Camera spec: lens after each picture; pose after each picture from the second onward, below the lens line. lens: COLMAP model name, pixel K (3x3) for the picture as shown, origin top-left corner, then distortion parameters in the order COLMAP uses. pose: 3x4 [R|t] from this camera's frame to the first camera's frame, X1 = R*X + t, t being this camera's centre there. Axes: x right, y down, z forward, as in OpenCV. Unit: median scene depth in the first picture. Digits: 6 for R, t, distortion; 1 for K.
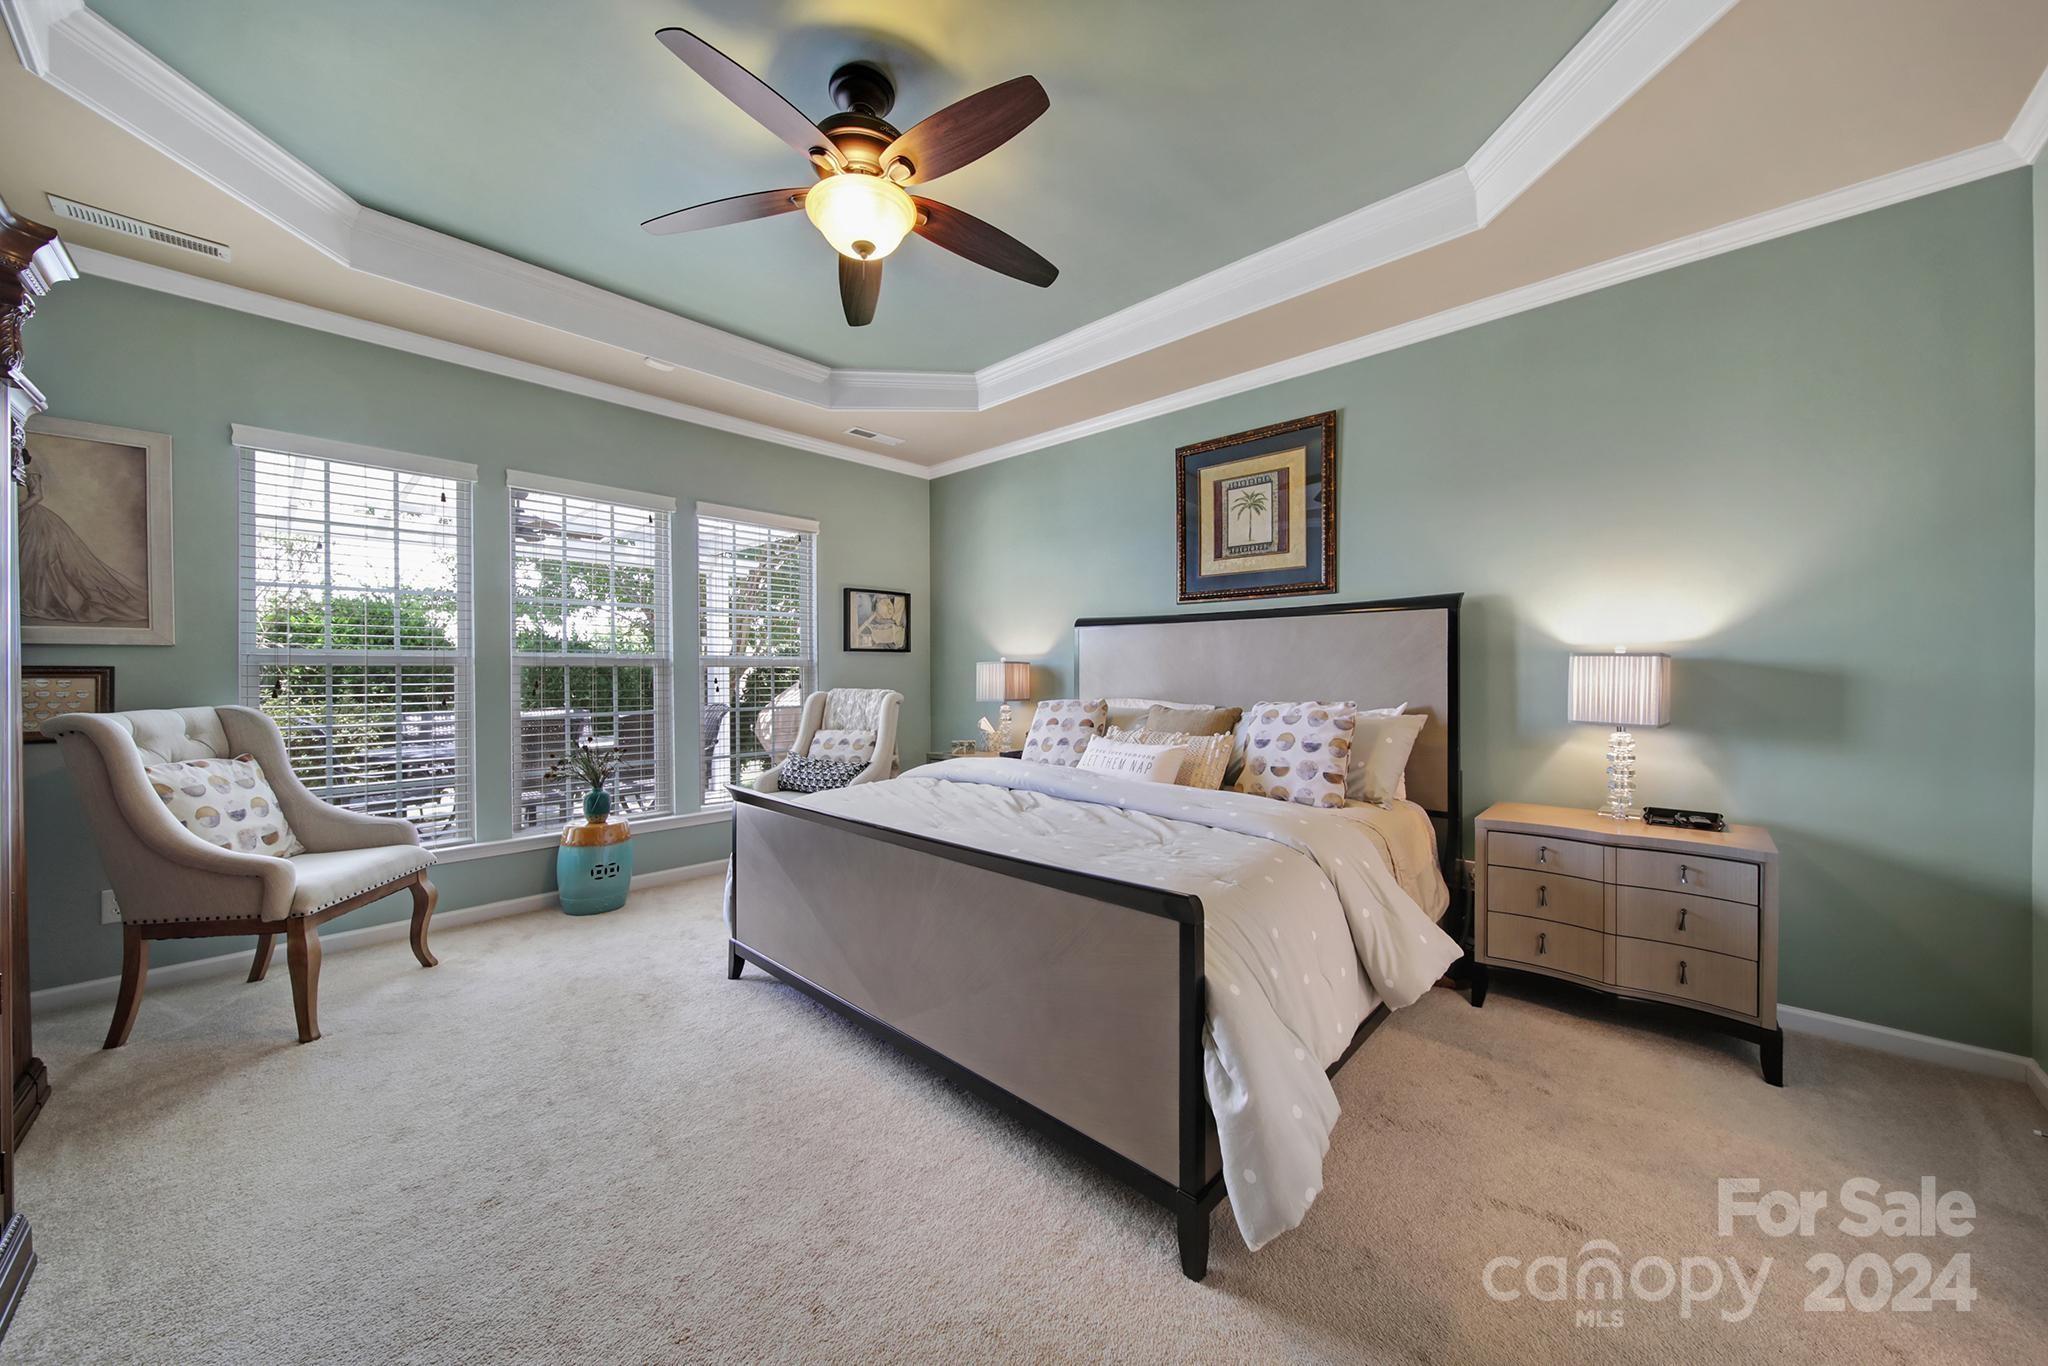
lens RADIAL K [[722.9, 0, 1014.6], [0, 722.9, 666.9], [0, 0, 1]] dist [-0.005182, -0.000530]
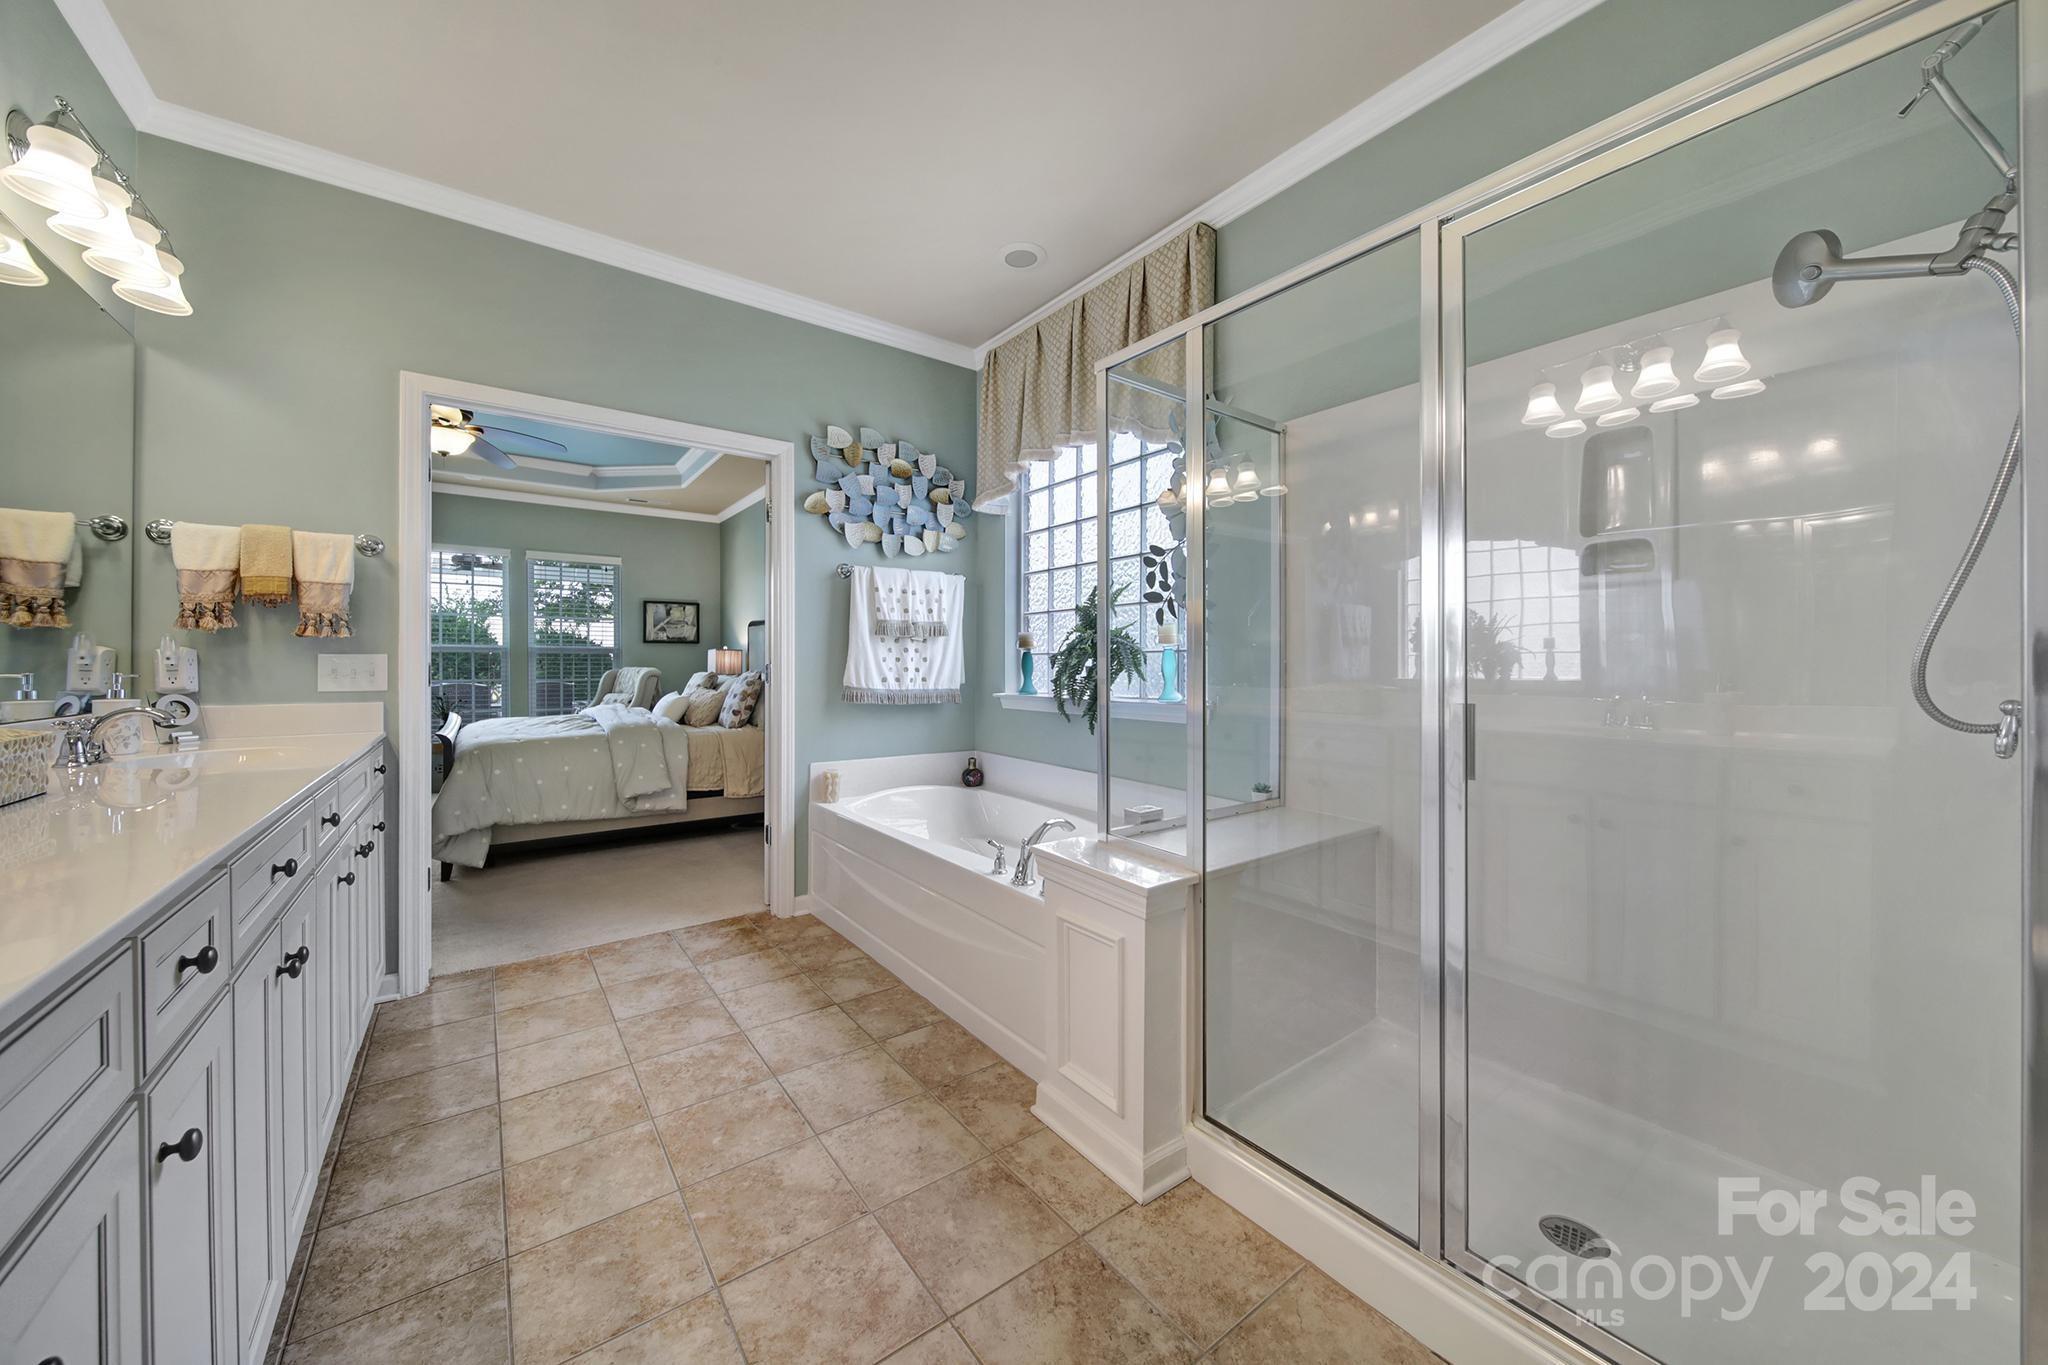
lens RADIAL K [[722.9, 0, 1032.2], [0, 722.9, 668.3], [0, 0, 1]] dist [-0.005182, -0.000530]
pose [[0.986966, -0.000679, -0.160929, 0.784660], [0.003471, 0.999848, 0.017069, 0.008481], [0.160893, -0.017405, 0.986818, -0.351379]]
